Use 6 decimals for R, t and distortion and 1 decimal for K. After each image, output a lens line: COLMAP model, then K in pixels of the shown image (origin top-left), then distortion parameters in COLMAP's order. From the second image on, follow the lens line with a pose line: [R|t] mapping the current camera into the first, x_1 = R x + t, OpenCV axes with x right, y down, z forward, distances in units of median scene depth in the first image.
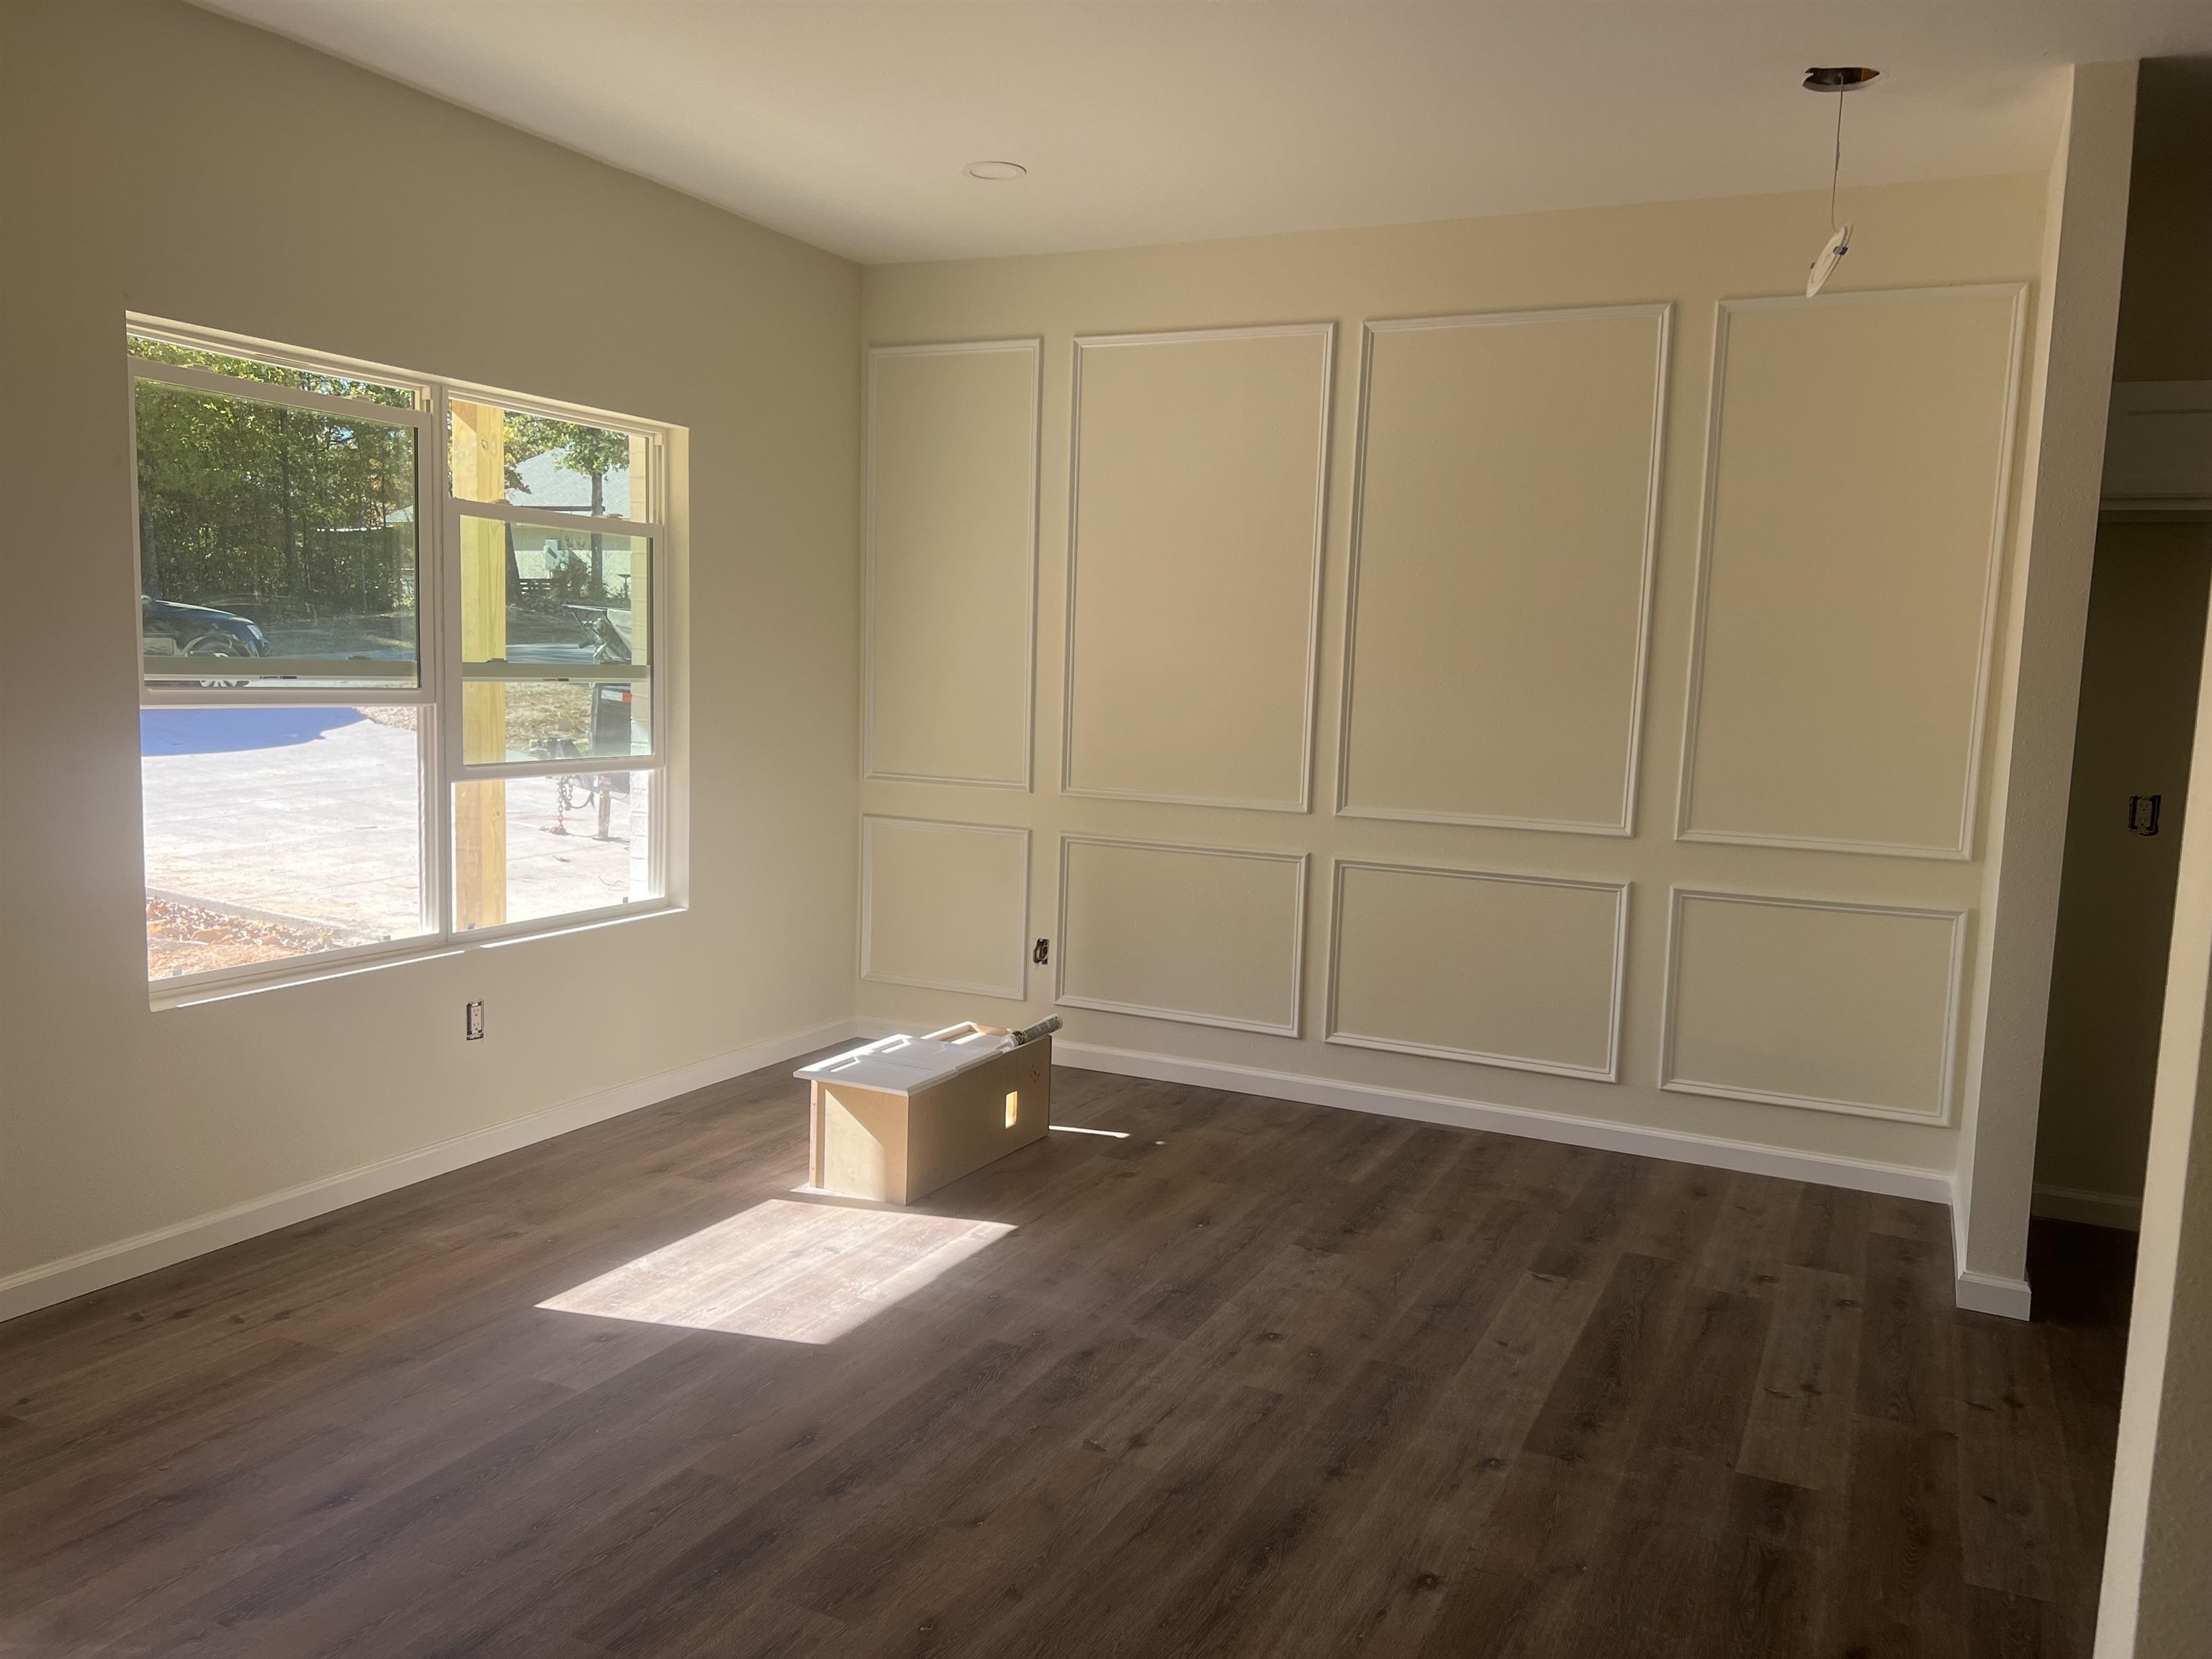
lens RADIAL K [[1698.6, 0, 1100.2], [0, 1698.6, 840.0], [0, 0, 1]] dist [0.041666, -0.035042]
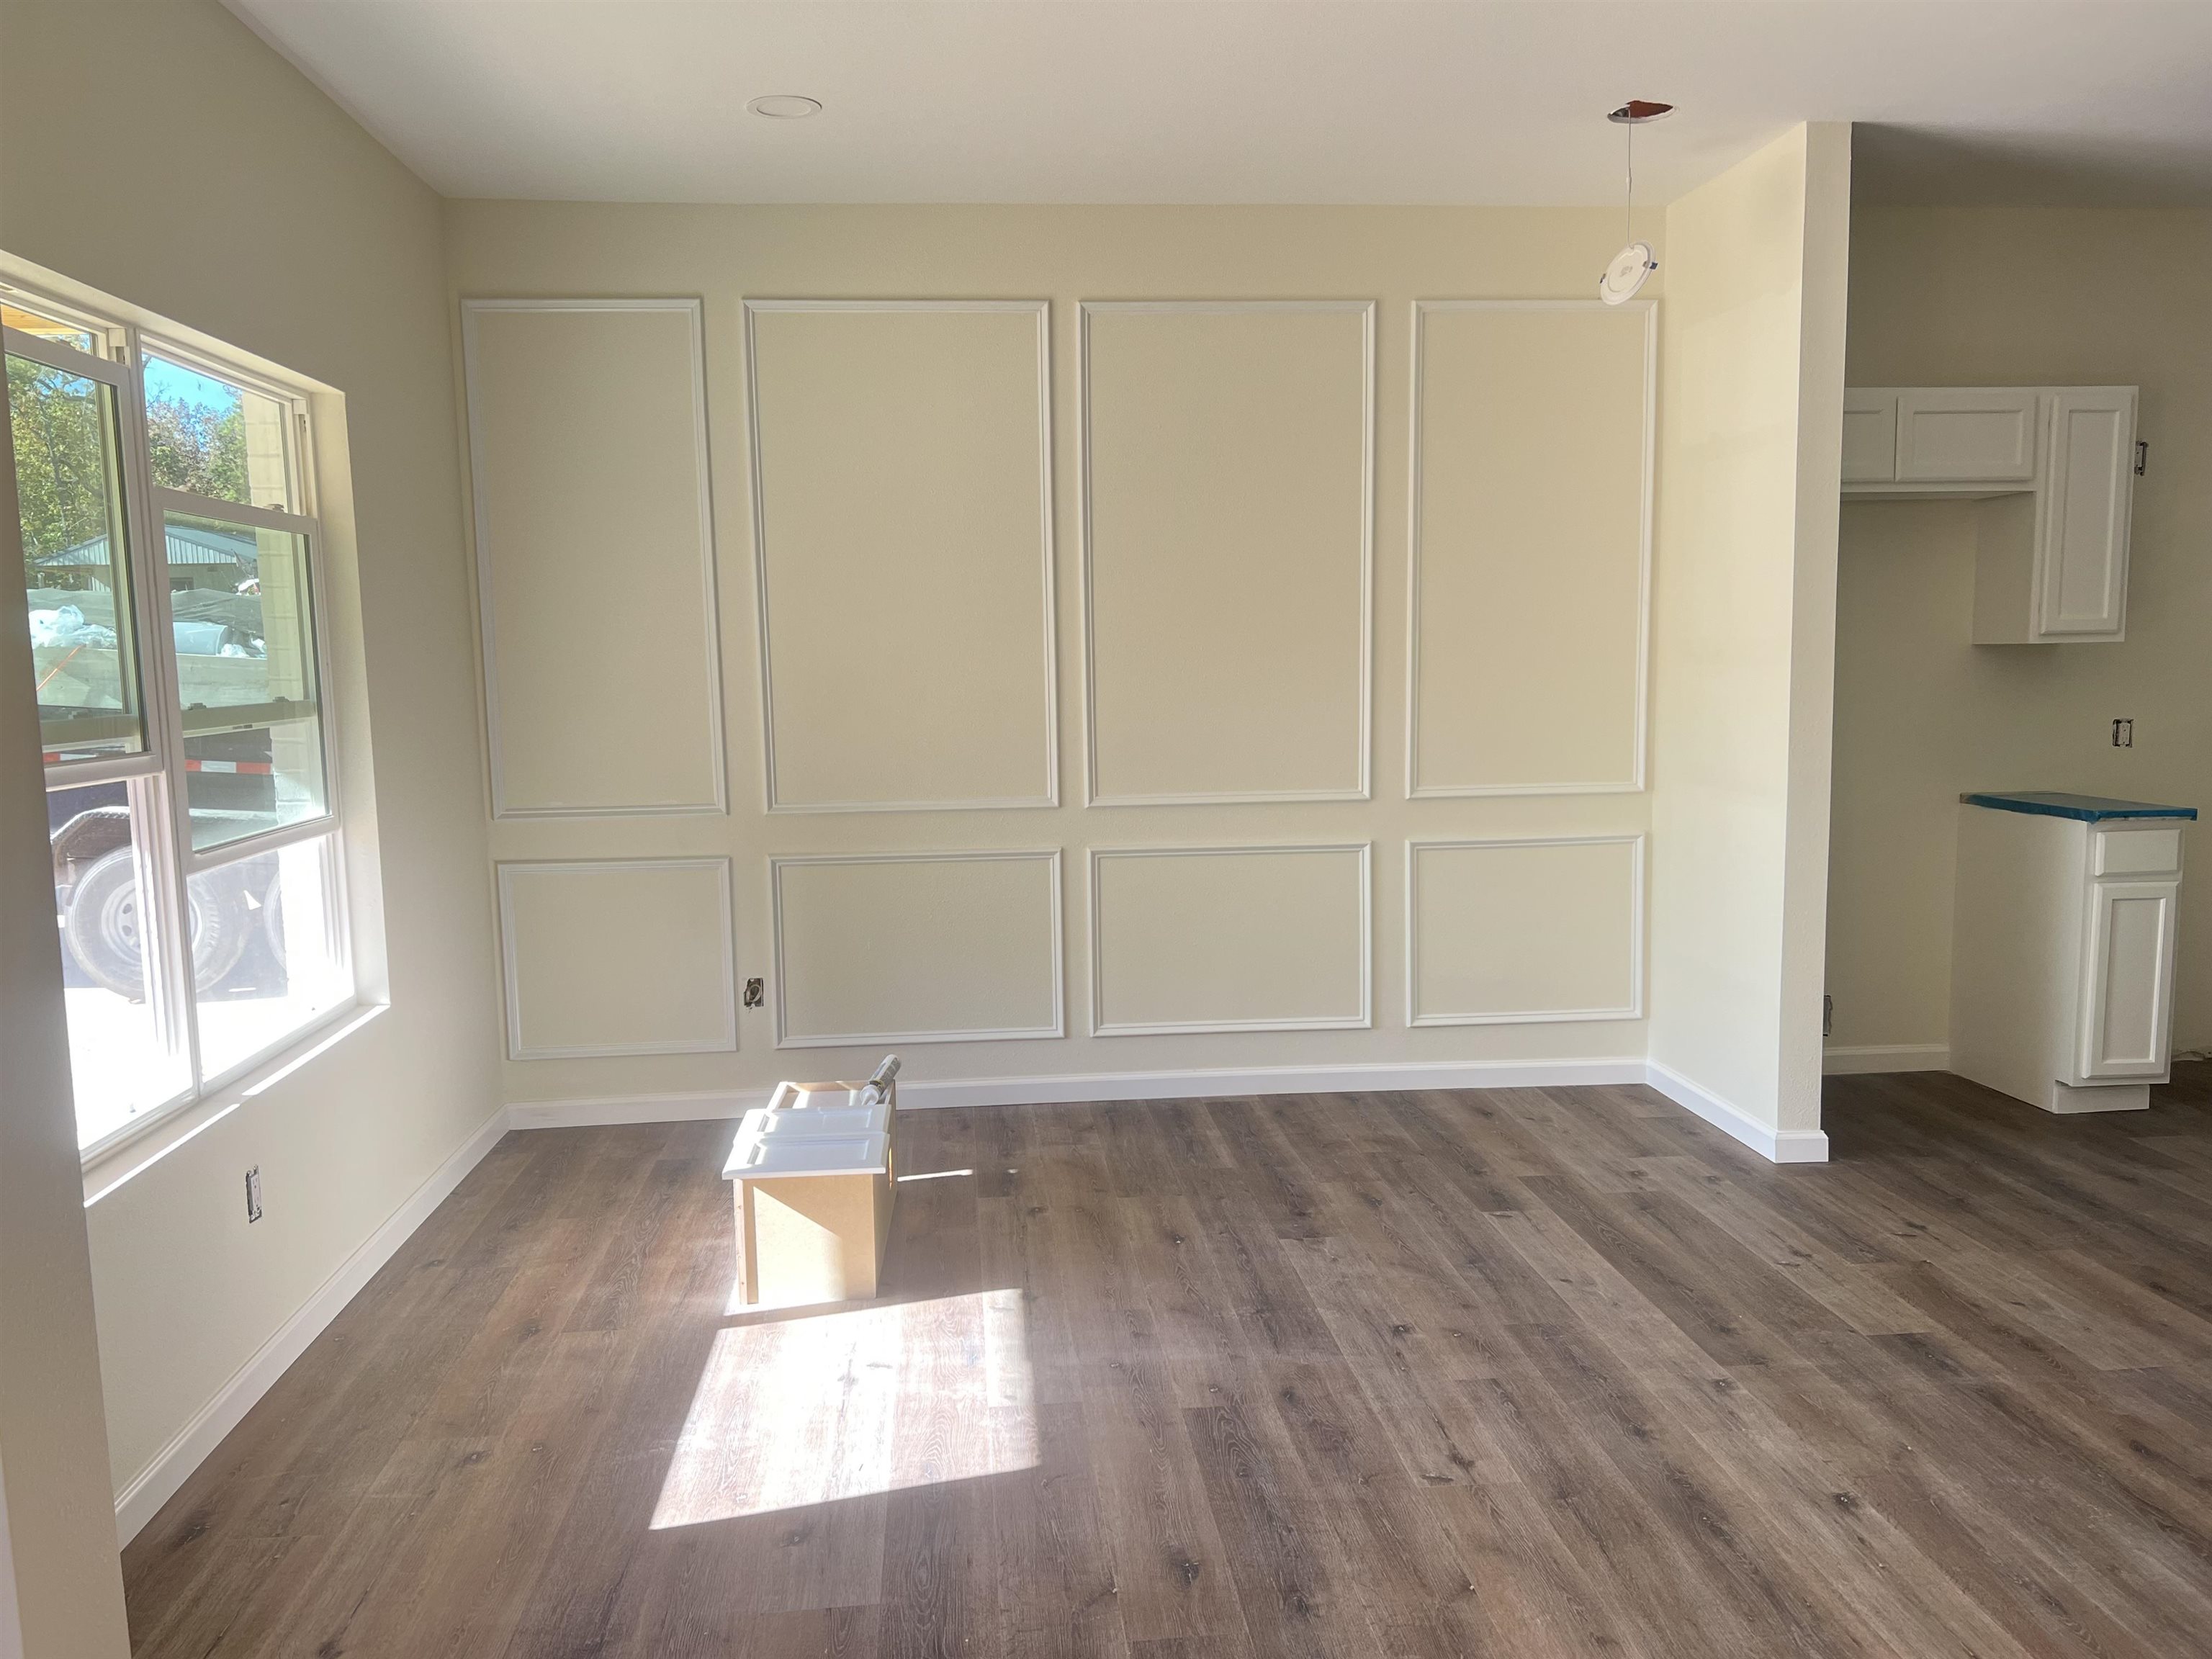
lens RADIAL K [[1698.6, 0, 1121.2], [0, 1698.6, 836.9], [0, 0, 1]] dist [0.041666, -0.035042]
pose [[0.858126, -0.106720, 0.502225, -0.410093], [0.101676, 0.994110, 0.037514, -0.038490], [-0.503270, 0.018873, 0.863923, 0.175234]]
